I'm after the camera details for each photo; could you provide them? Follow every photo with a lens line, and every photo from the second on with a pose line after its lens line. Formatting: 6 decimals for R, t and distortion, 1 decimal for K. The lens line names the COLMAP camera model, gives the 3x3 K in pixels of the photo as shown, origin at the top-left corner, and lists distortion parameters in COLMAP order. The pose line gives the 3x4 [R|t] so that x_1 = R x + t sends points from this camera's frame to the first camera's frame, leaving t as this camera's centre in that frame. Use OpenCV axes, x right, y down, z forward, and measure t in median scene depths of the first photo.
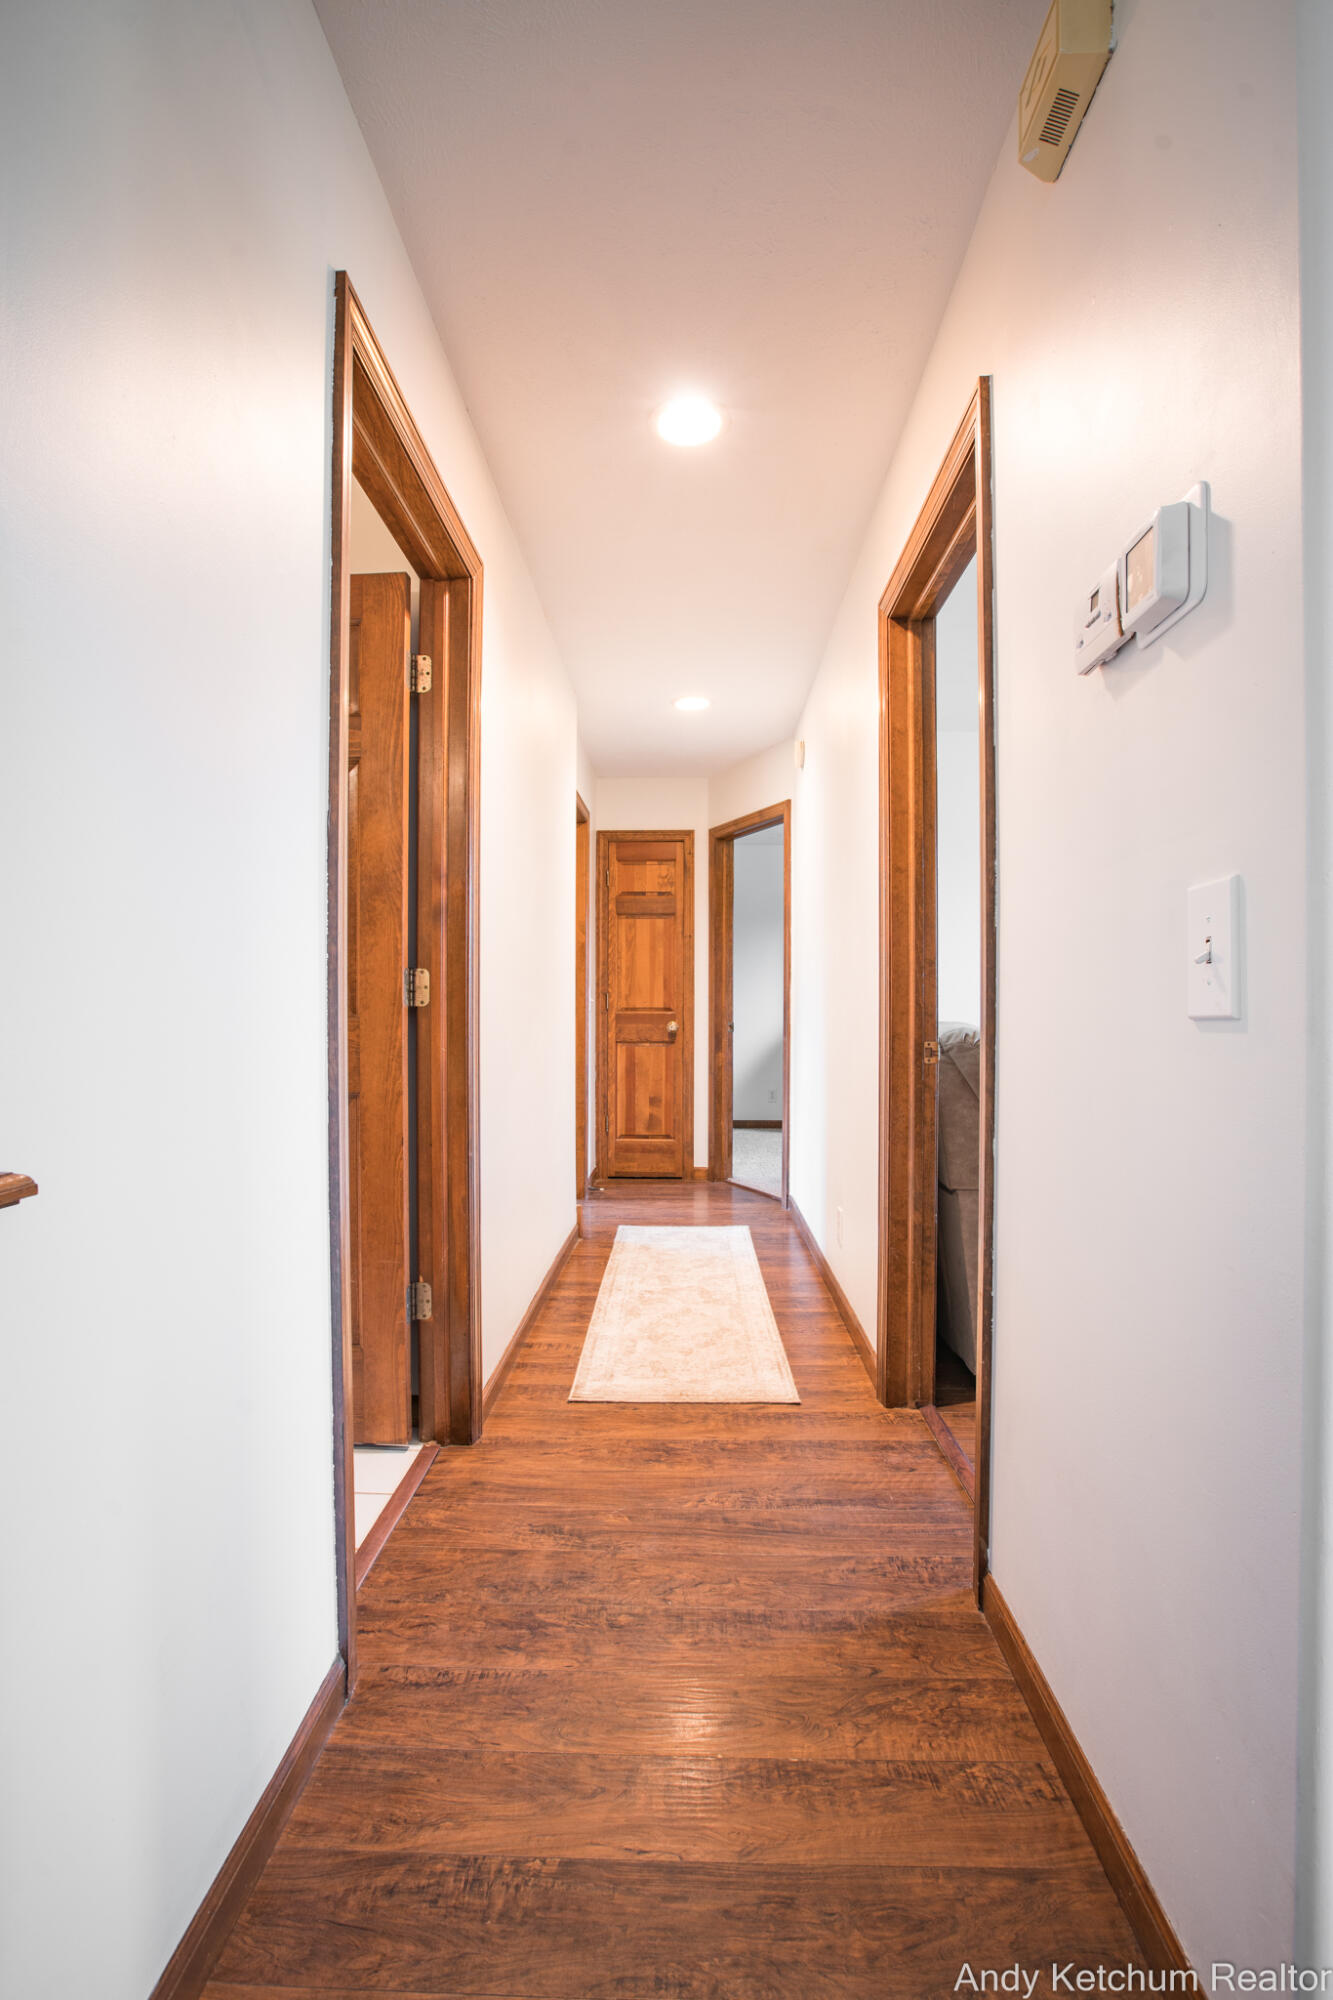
lens RADIAL K [[916.9, 0, 664.8], [0, 916.9, 1010.0], [0, 0, 1]] dist [-0.026704, 0.004935]
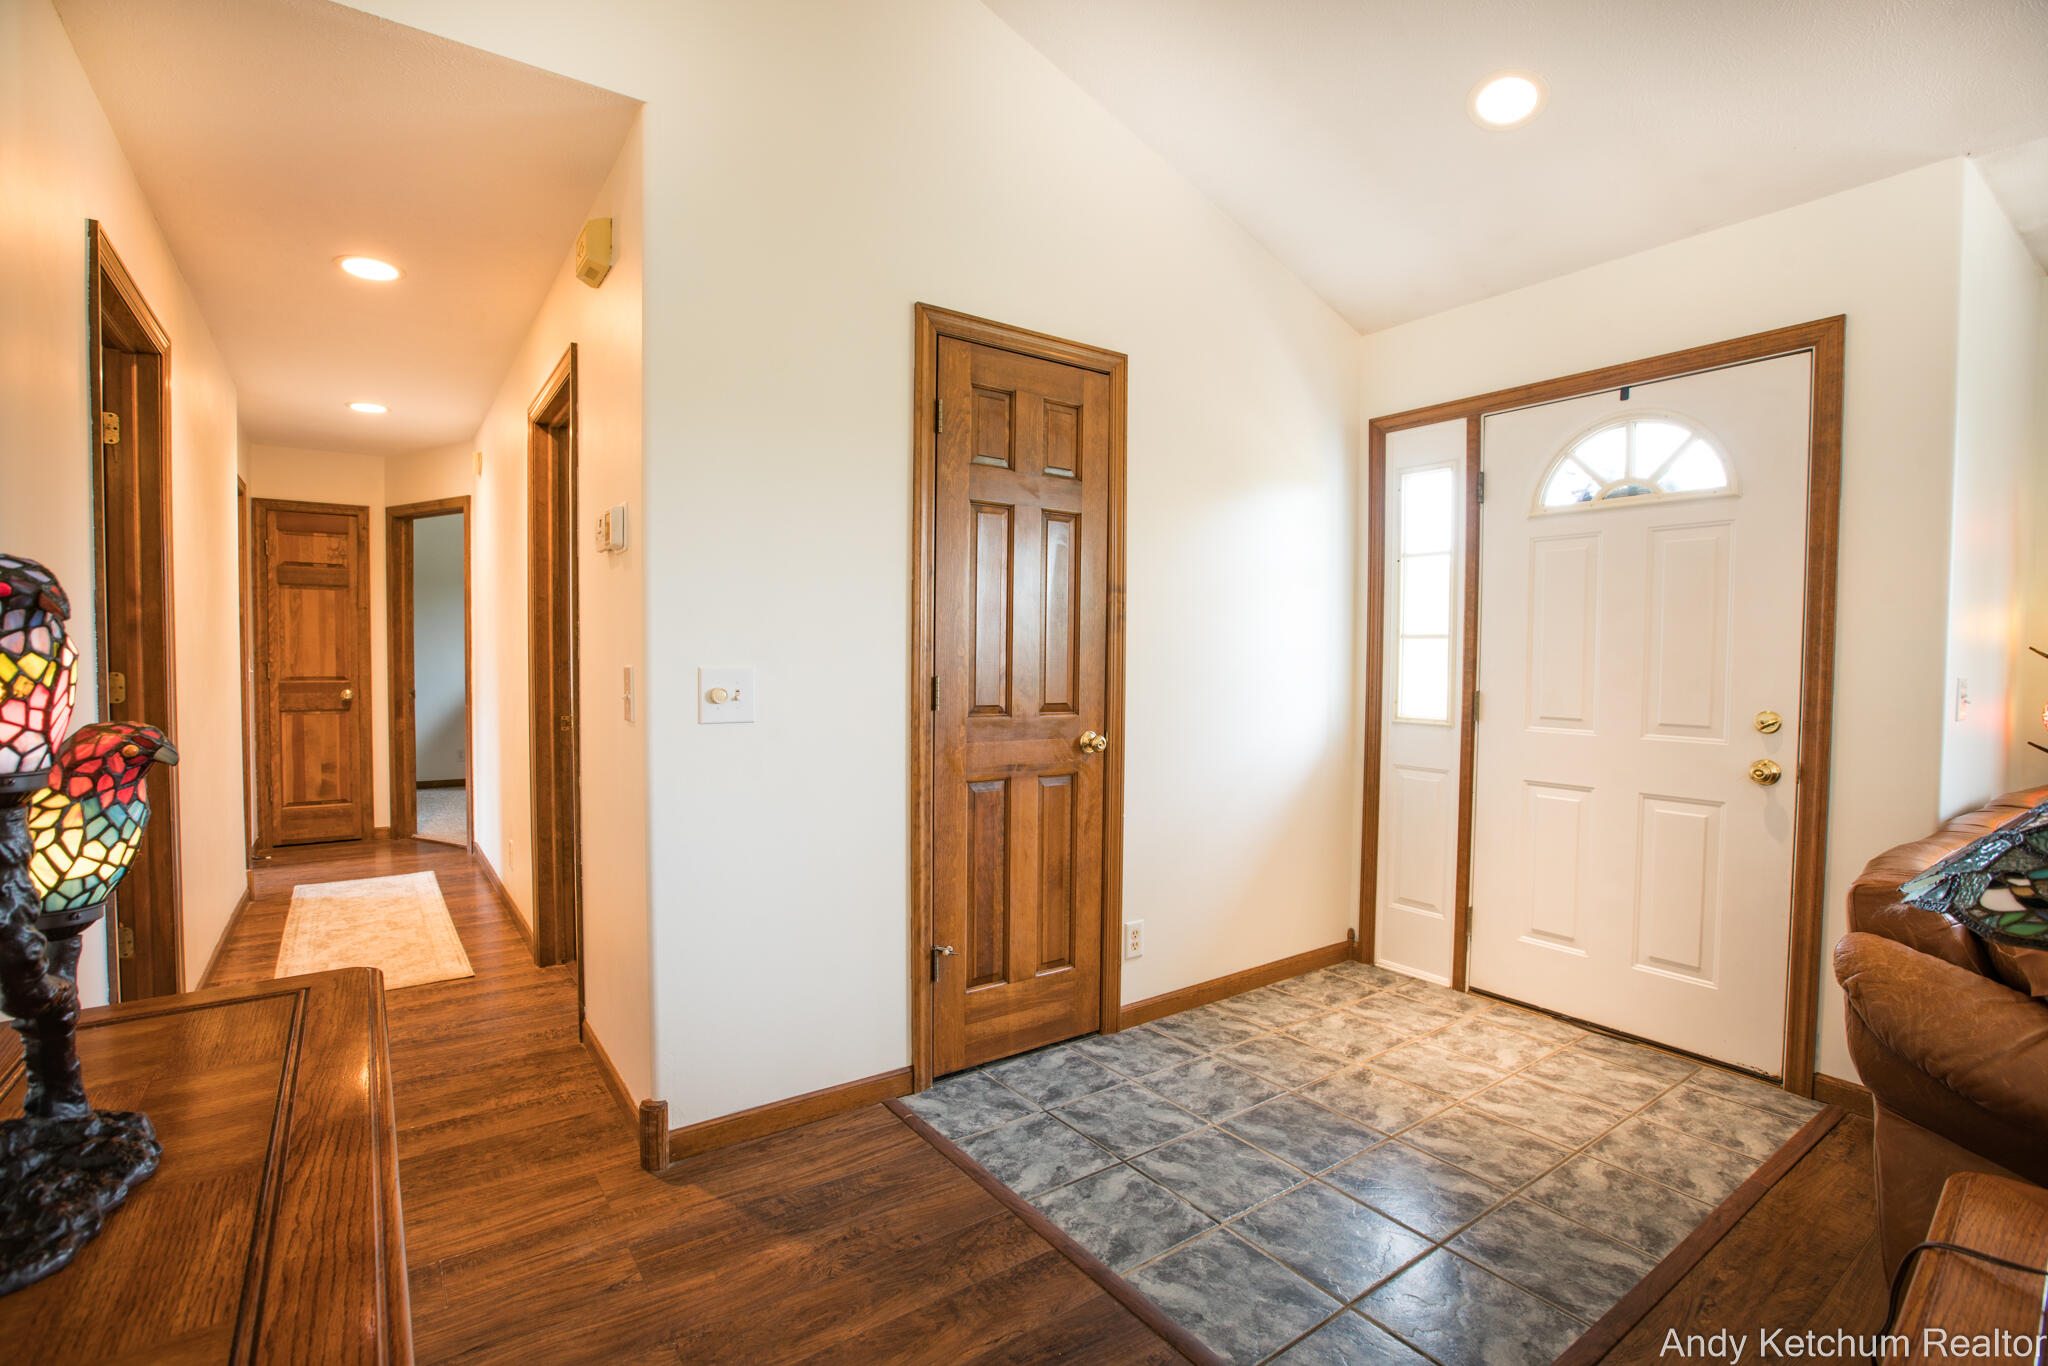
lens RADIAL K [[938.9, 0, 1005.5], [0, 938.9, 691.6], [0, 0, 1]] dist [-0.026704, 0.004935]
pose [[0.803811, -0.018614, 0.594593, -0.021116], [-0.005434, 0.999239, 0.038628, -0.037674], [-0.594860, -0.034281, 0.803098, -0.356253]]
